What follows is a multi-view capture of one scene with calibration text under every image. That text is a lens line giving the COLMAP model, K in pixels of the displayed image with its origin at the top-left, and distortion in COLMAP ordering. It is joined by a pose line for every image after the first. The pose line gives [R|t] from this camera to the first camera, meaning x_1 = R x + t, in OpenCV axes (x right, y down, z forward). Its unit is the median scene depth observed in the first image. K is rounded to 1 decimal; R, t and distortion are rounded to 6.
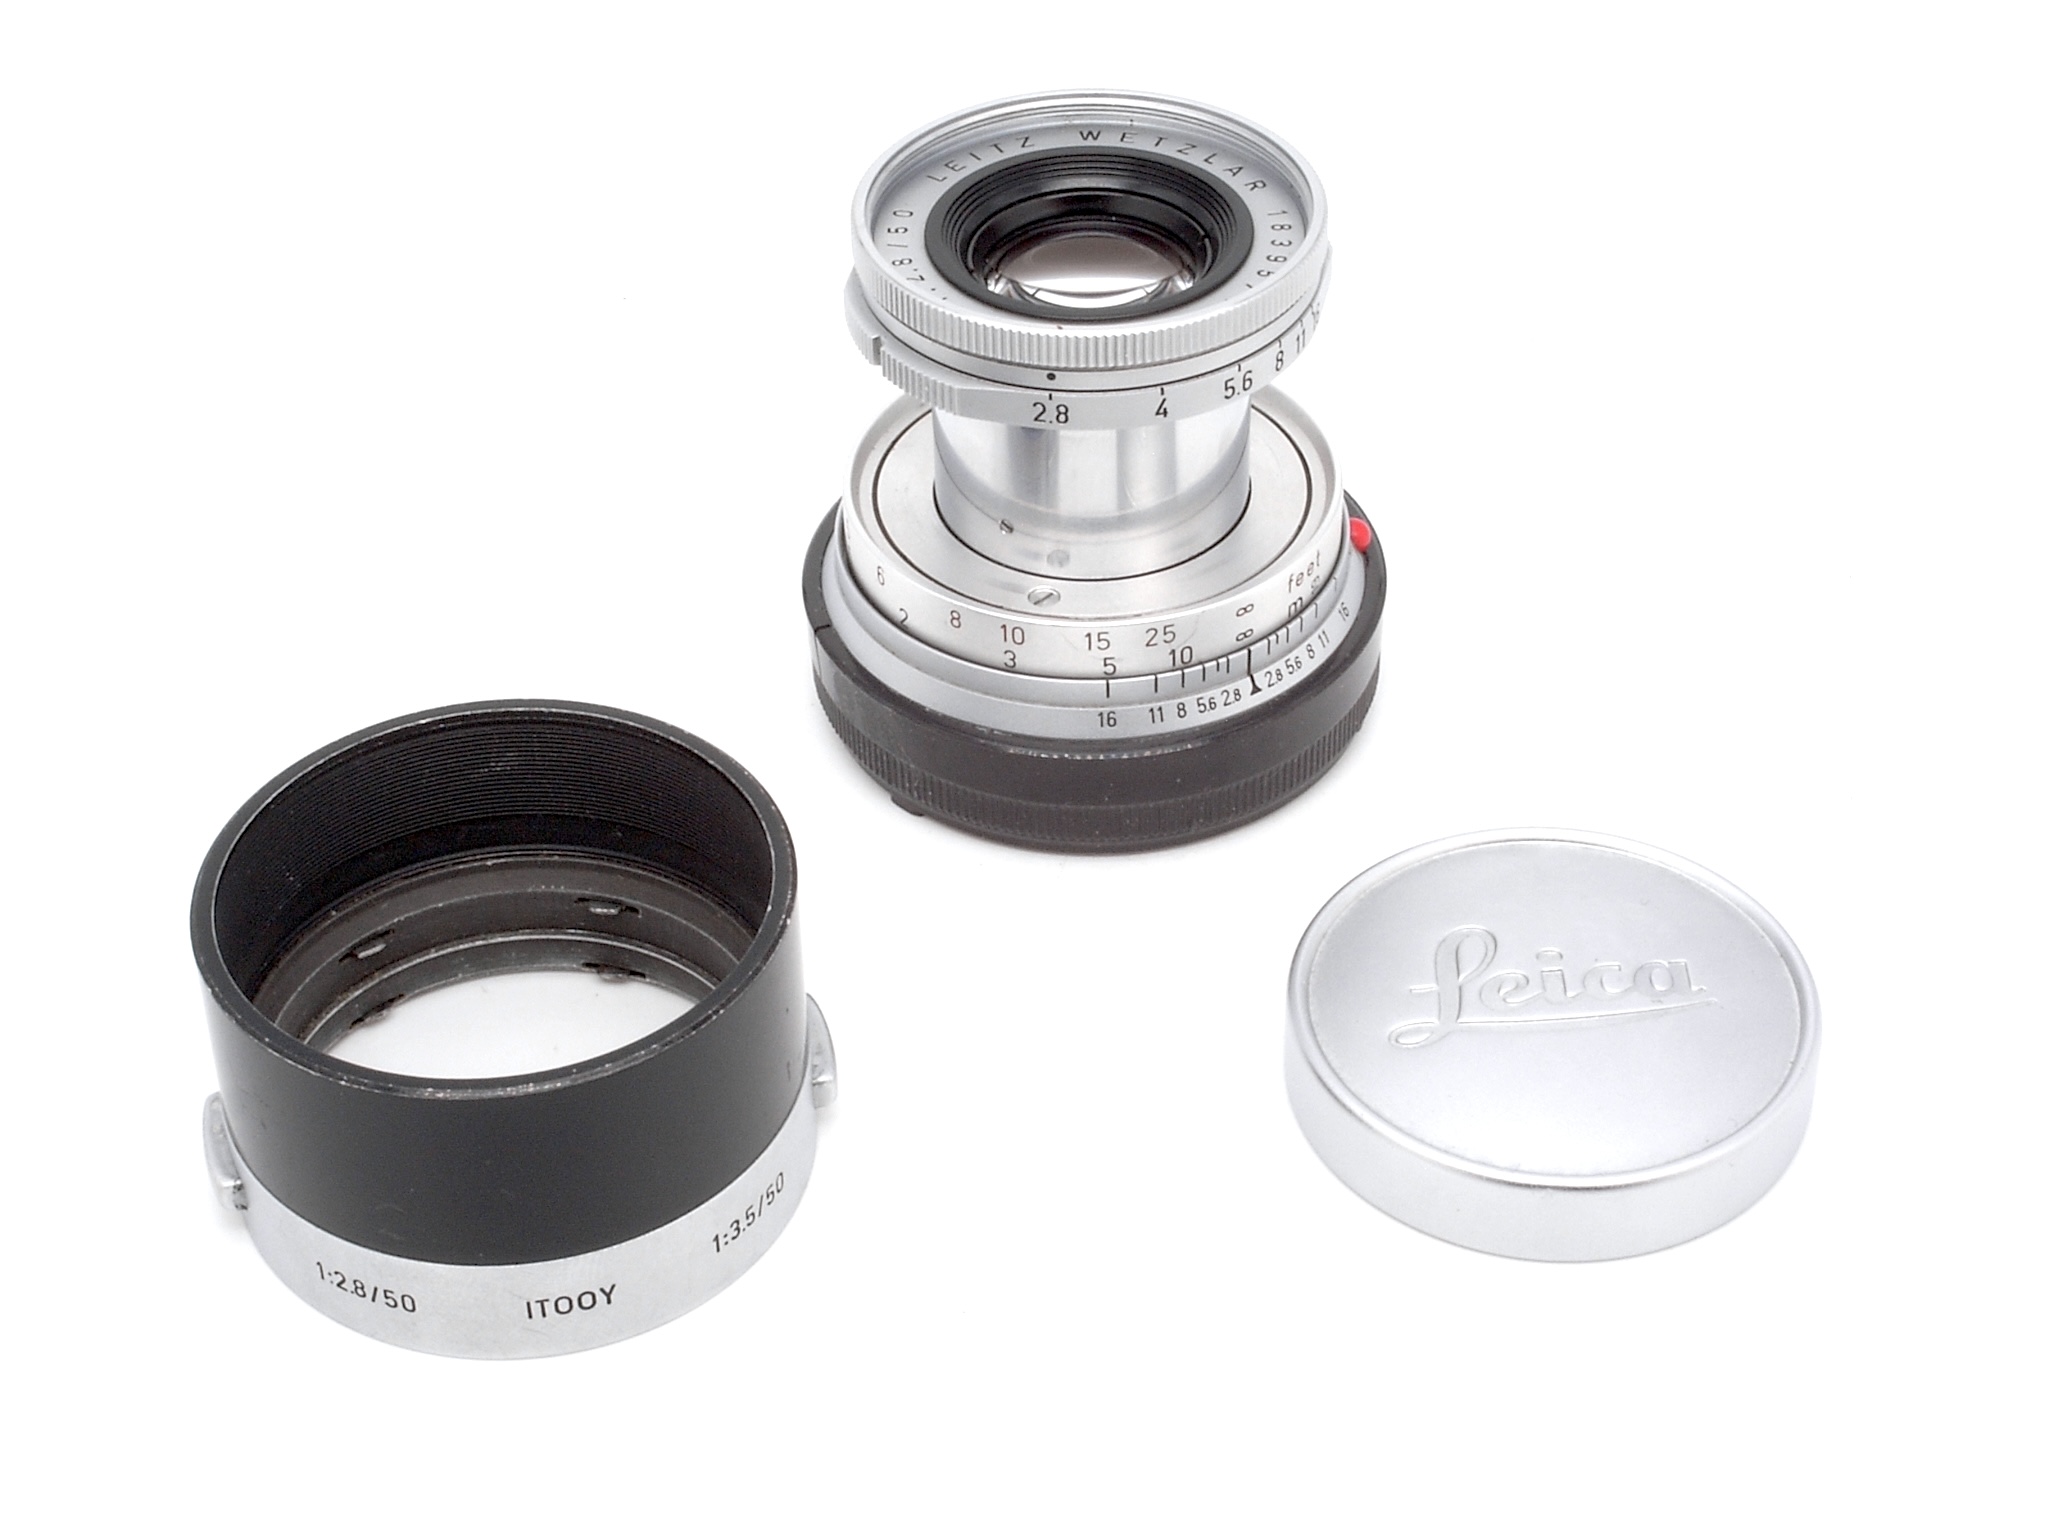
lens RADIAL K [[4342.0, 0, 1024.0], [0, 4342.0, 768.0], [0, 0, 1]] dist [0.019877, -0.212902]
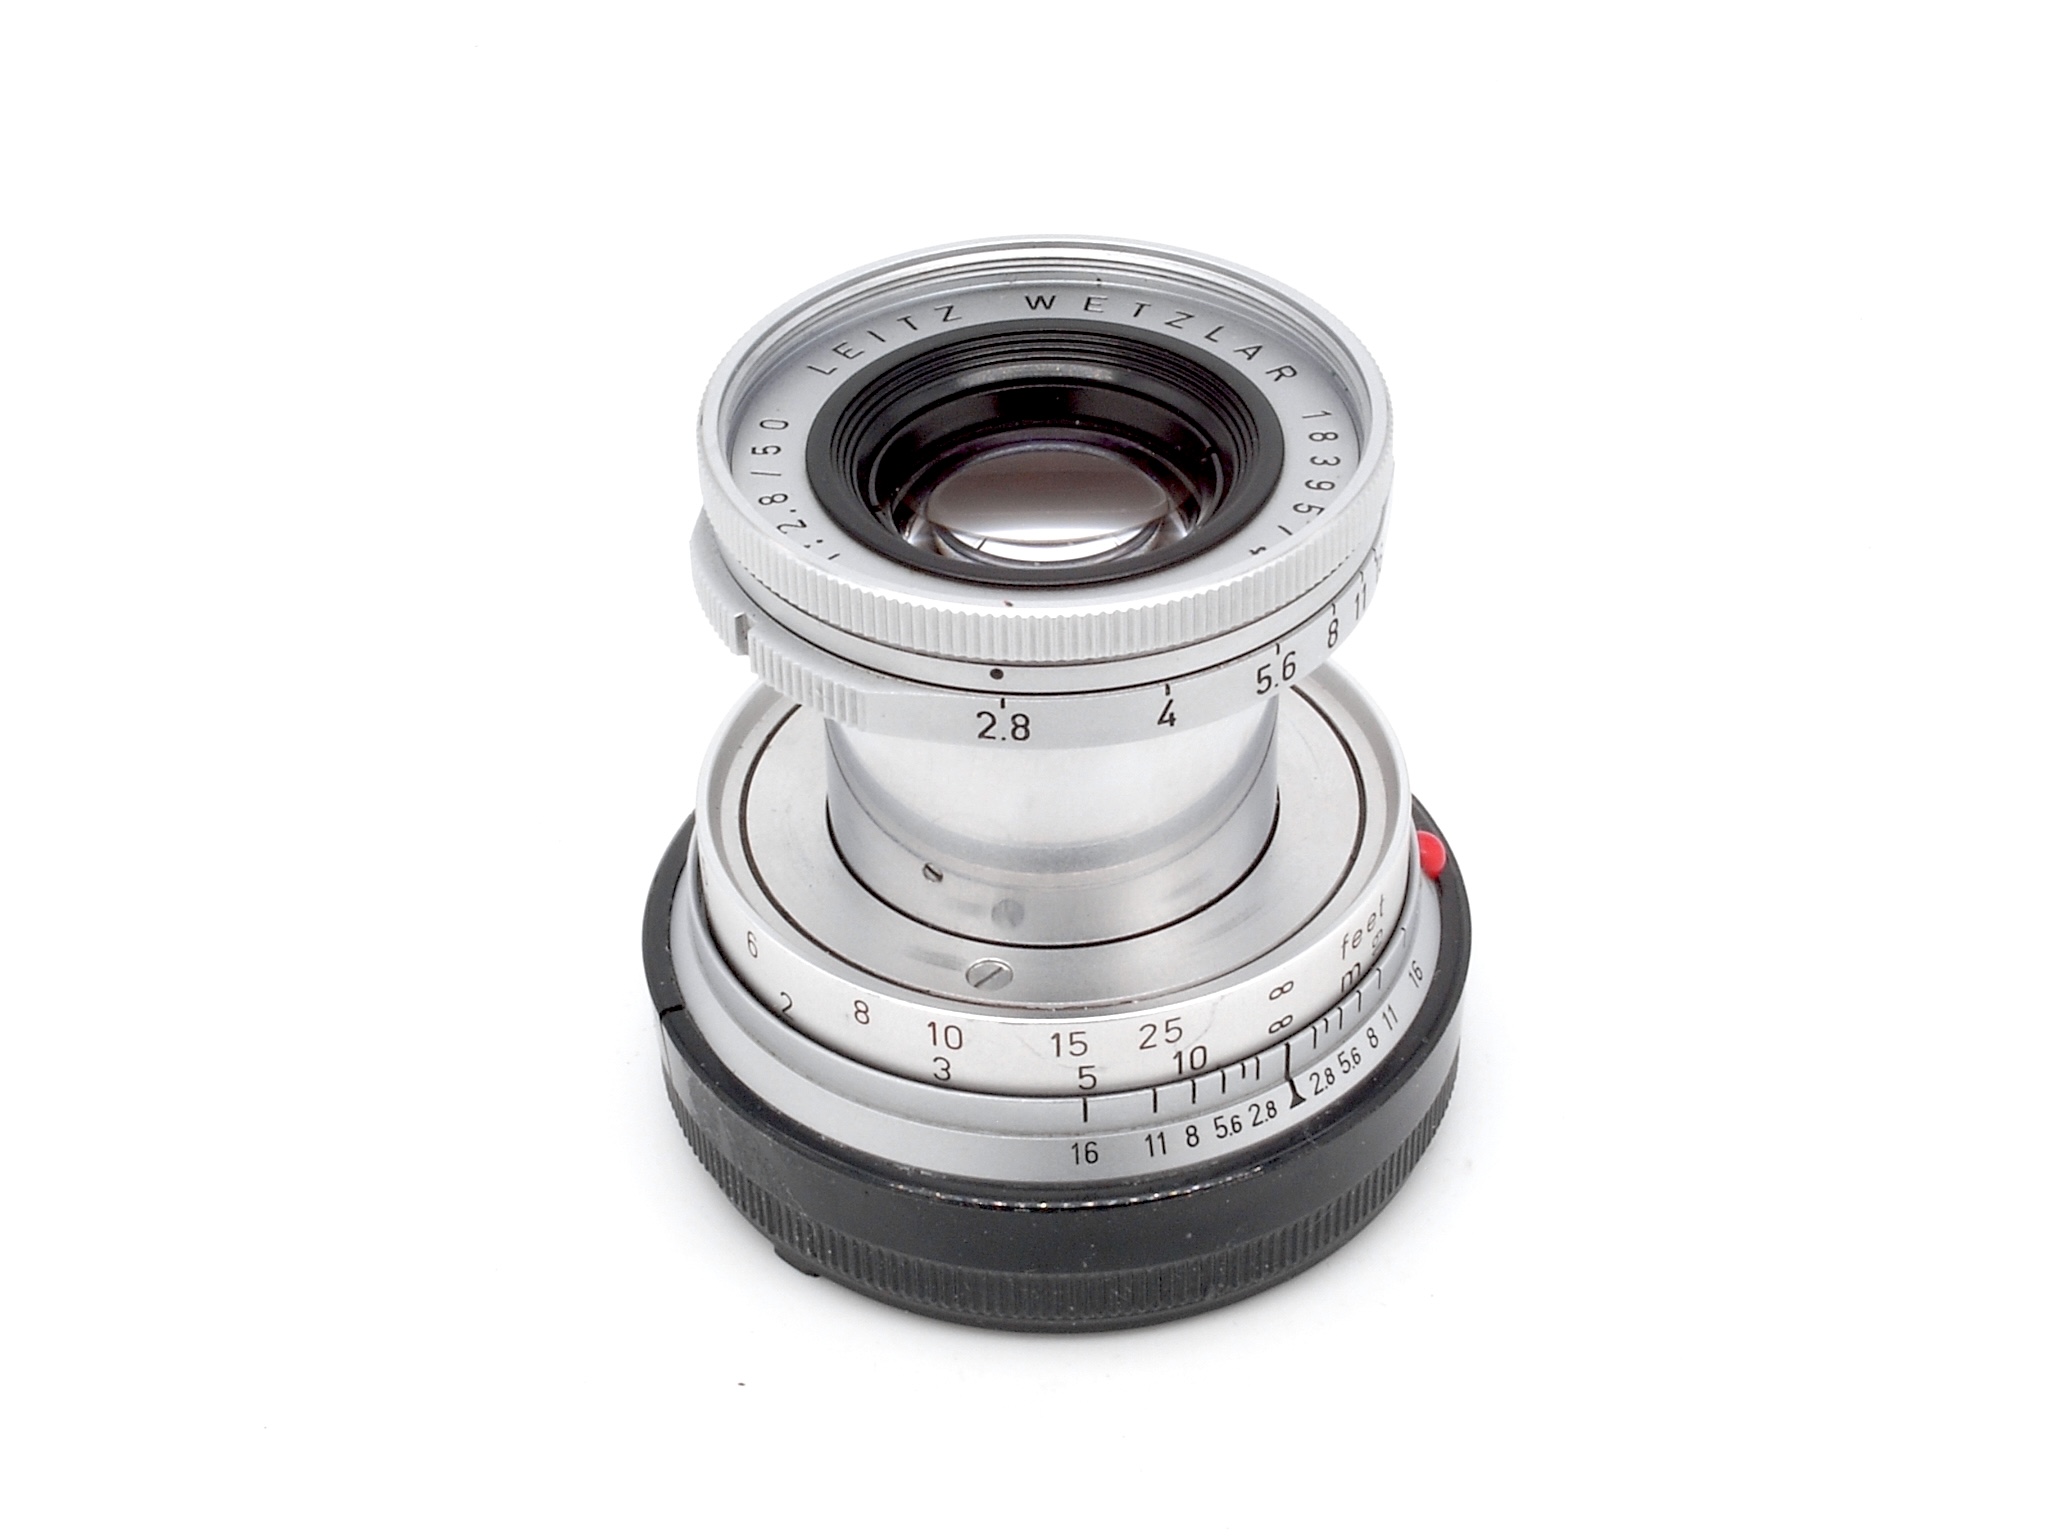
lens RADIAL K [[4293.3, 0, 1024.0], [0, 4293.3, 768.0], [0, 0, 1]] dist [0.196637, -0.004372]
pose [[0.999554, -0.020401, 0.021794, -0.004059], [0.020622, 0.999737, -0.009984, -0.064842], [-0.021584, 0.010429, 0.999713, 0.313389]]
